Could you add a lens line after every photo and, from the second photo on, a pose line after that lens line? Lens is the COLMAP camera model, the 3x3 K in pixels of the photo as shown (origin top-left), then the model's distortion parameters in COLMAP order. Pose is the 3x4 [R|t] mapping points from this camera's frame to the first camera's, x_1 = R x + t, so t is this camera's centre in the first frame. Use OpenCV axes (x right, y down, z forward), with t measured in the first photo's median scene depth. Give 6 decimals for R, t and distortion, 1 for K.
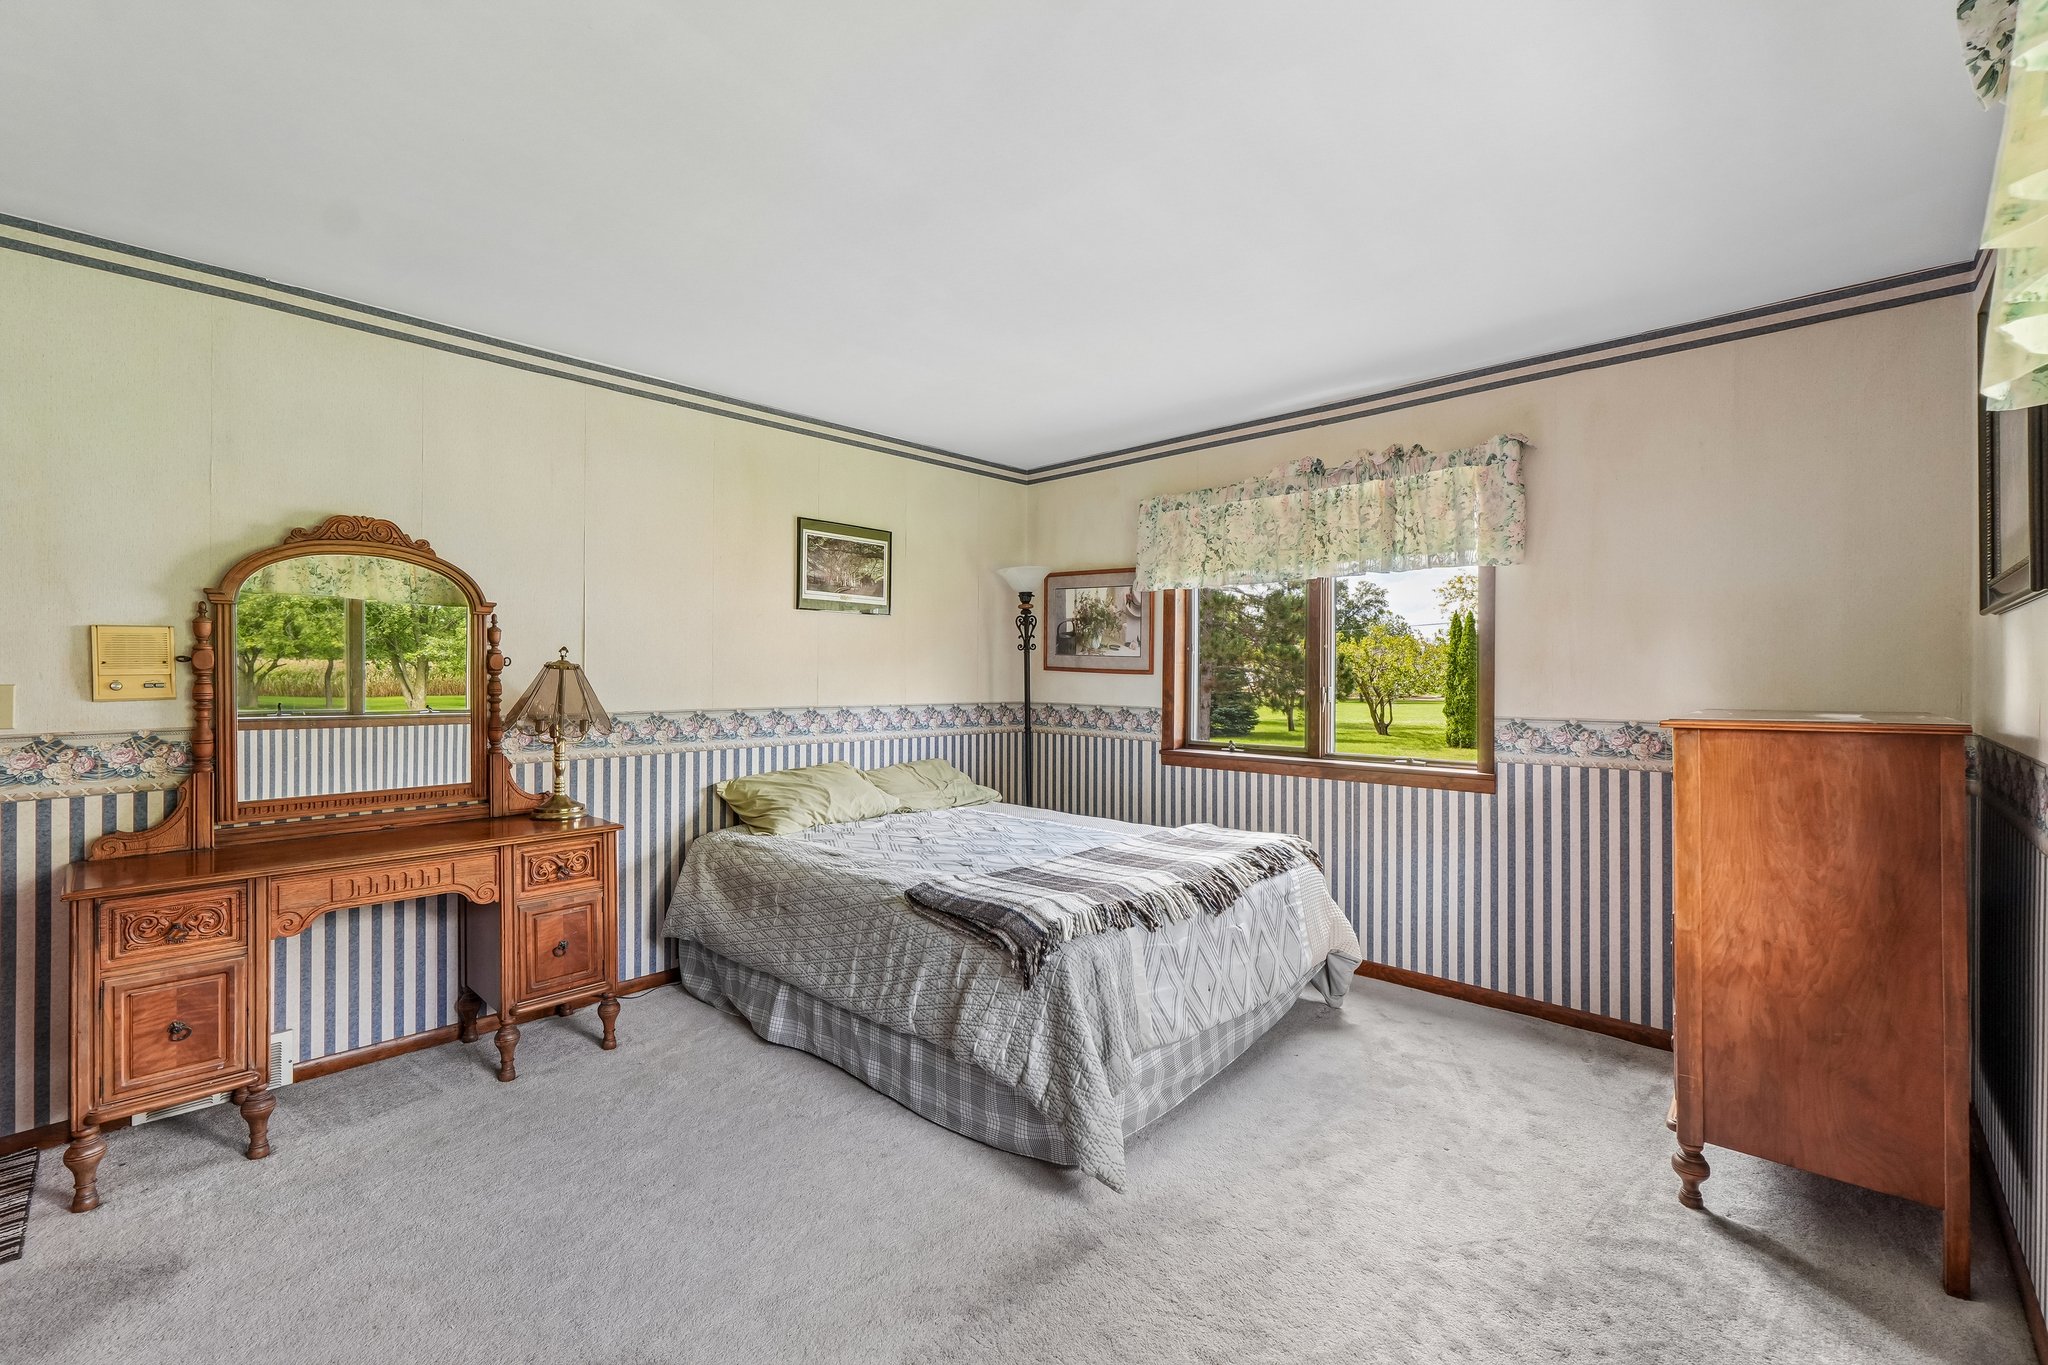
lens RADIAL K [[856.7, 0, 1028.4], [0, 856.7, 678.1], [0, 0, 1]] dist [-0.001311, 0.000046]
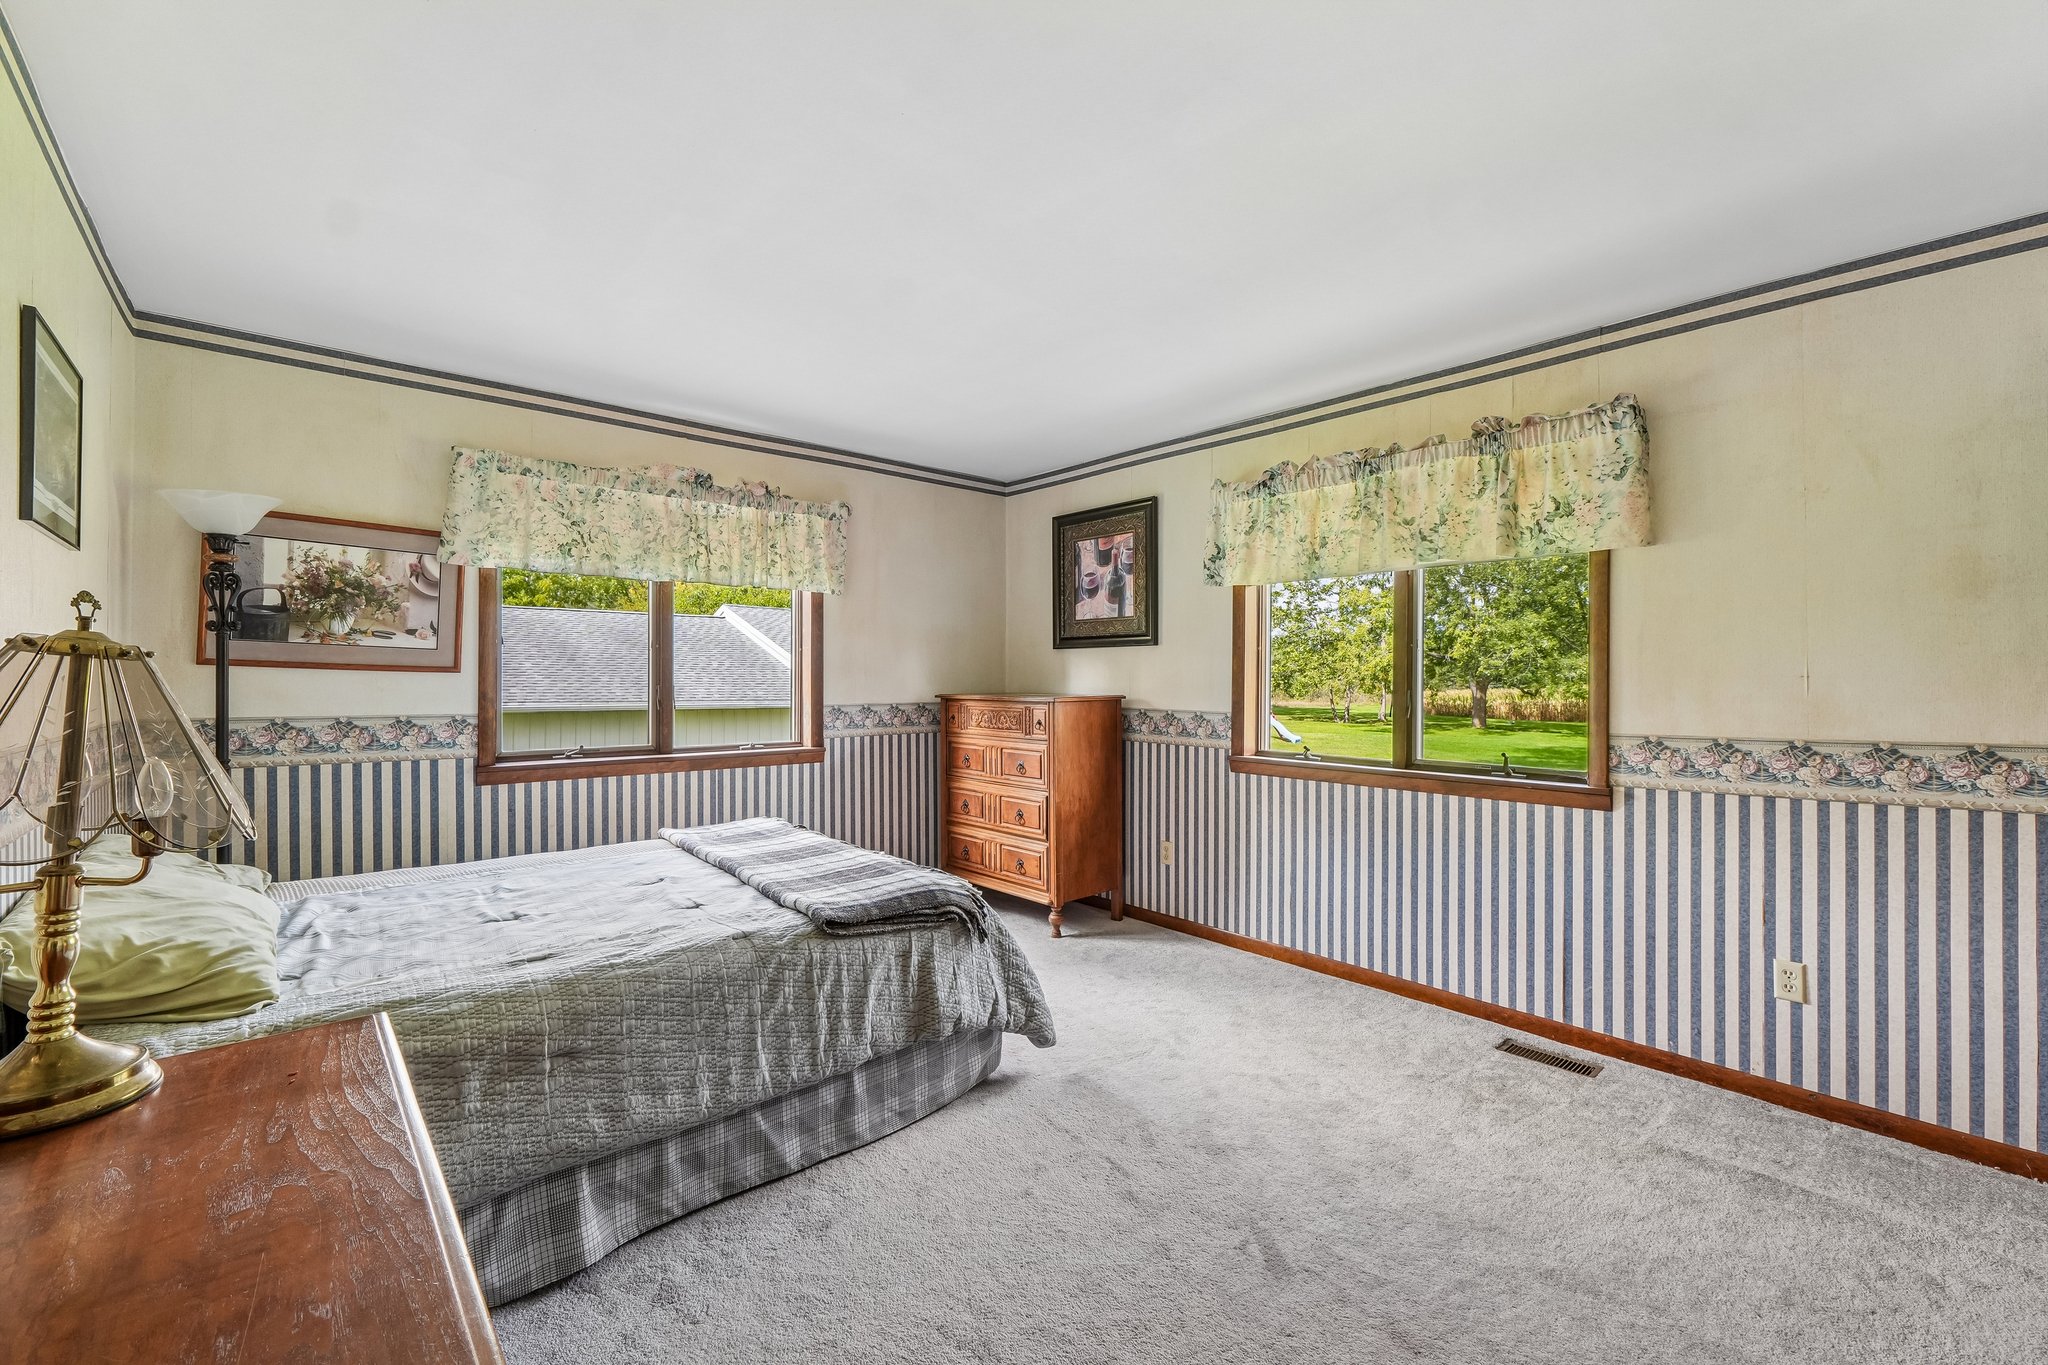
lens RADIAL K [[856.7, 0, 1028.4], [0, 856.7, 678.1], [0, 0, 1]] dist [-0.001311, 0.000046]
pose [[0.094691, -0.004561, 0.995496, -0.711468], [0.000254, 0.999990, 0.004557, -0.003196], [-0.995507, -0.000178, 0.094691, 0.502155]]
